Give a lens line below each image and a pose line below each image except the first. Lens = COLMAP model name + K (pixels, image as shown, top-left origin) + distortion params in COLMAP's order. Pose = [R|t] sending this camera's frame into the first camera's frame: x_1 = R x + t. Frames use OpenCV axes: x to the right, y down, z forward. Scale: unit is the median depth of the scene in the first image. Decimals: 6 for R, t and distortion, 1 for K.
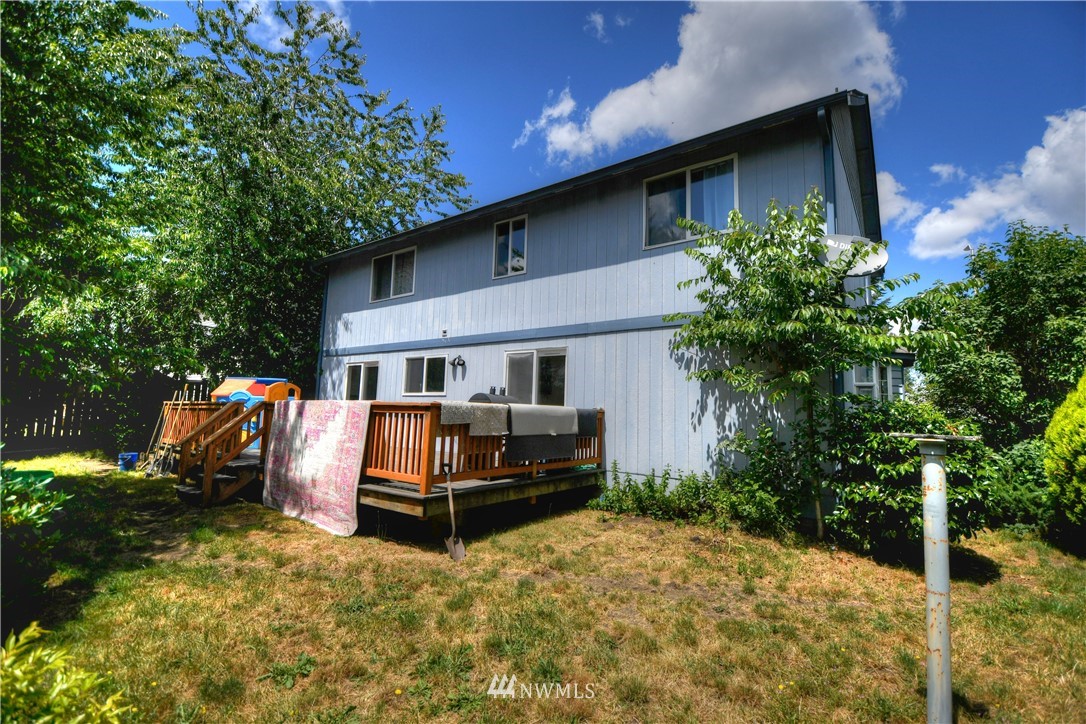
lens RADIAL K [[481.6, 0, 549.7], [0, 481.6, 359.0], [0, 0, 1]] dist [0.017326, -0.025975]
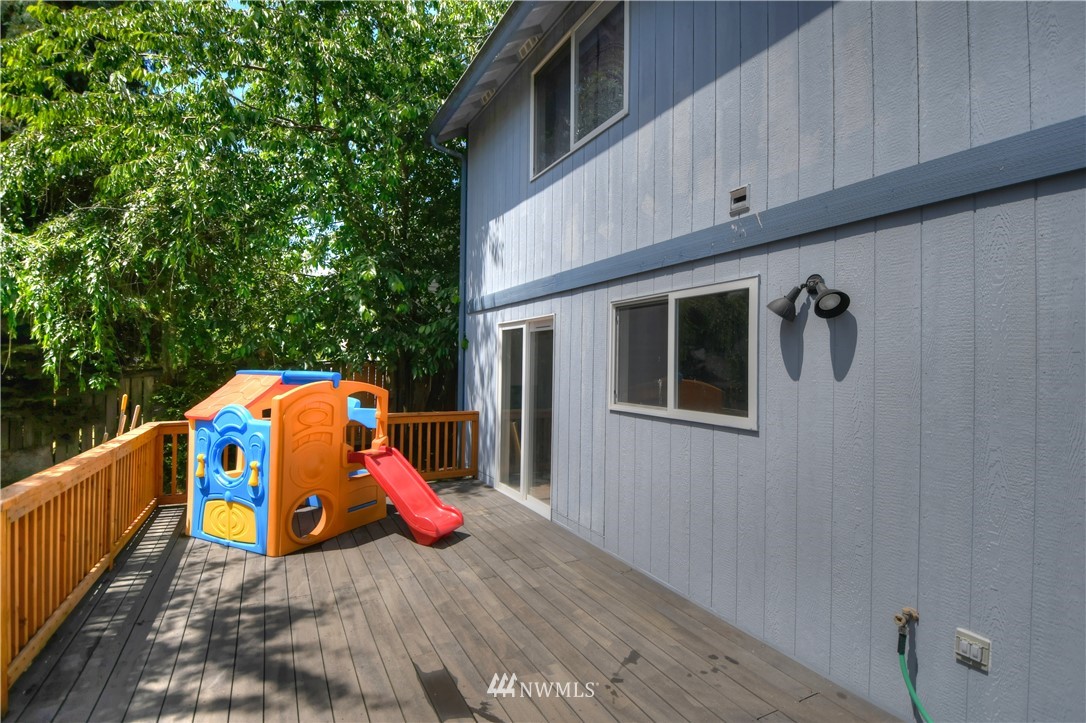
lens RADIAL K [[534.8, 0, 544.8], [0, 534.8, 363.1], [0, 0, 1]] dist [0.001304, -0.000147]
pose [[0.894693, -0.018819, -0.446285, -0.171743], [0.061530, 0.994780, 0.081405, 0.006040], [0.442423, -0.100292, 0.891181, 0.629638]]
